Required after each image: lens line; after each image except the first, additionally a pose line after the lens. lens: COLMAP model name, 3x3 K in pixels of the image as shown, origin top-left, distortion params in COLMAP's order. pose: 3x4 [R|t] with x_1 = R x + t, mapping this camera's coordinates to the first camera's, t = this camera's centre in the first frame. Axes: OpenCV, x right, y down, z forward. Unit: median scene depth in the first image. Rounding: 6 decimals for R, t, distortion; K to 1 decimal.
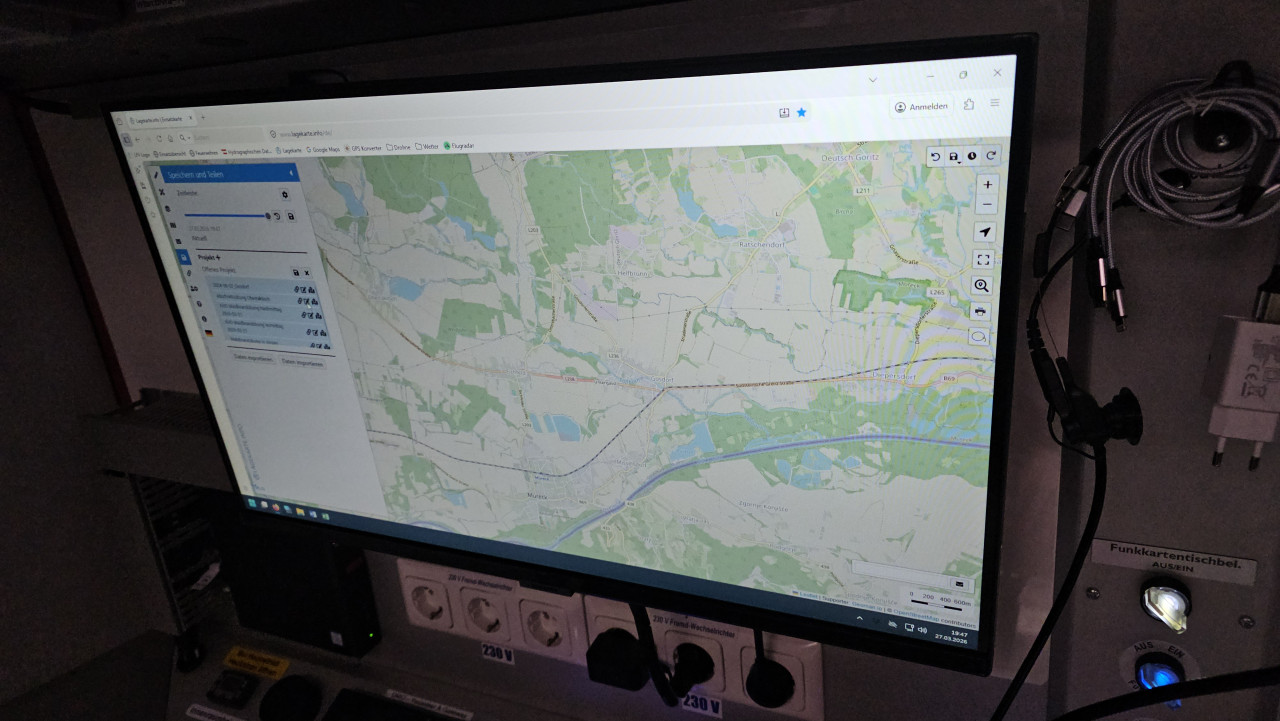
lens RADIAL K [[905.3, 0, 640.0], [0, 905.3, 360.5], [0, 0, 1]] dist [0.000196, 0.000109]
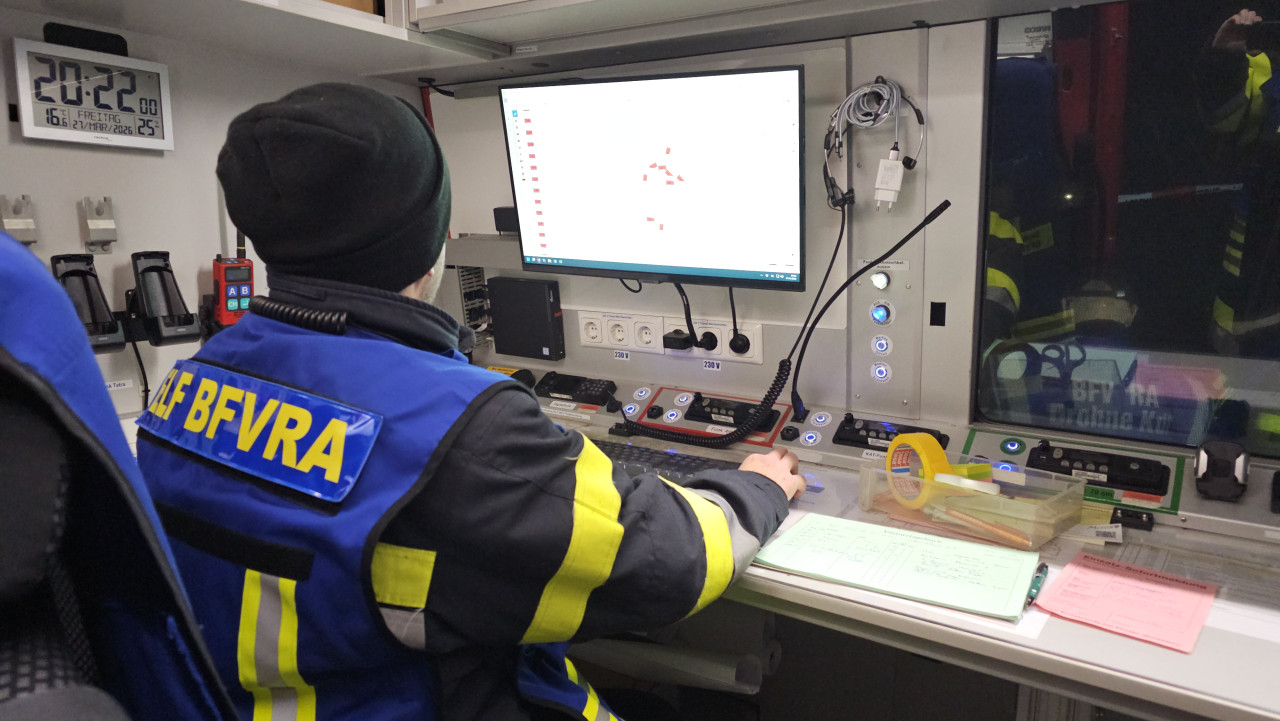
lens RADIAL K [[837.5, 0, 640.0], [0, 837.5, 360.5], [0, 0, 1]] dist [0.073245, -0.060933]
pose [[0.991654, 0.068695, -0.109104, 0.127855], [-0.072536, 0.996864, -0.031636, 0.490133], [0.106589, 0.039286, 0.993527, -1.199073]]
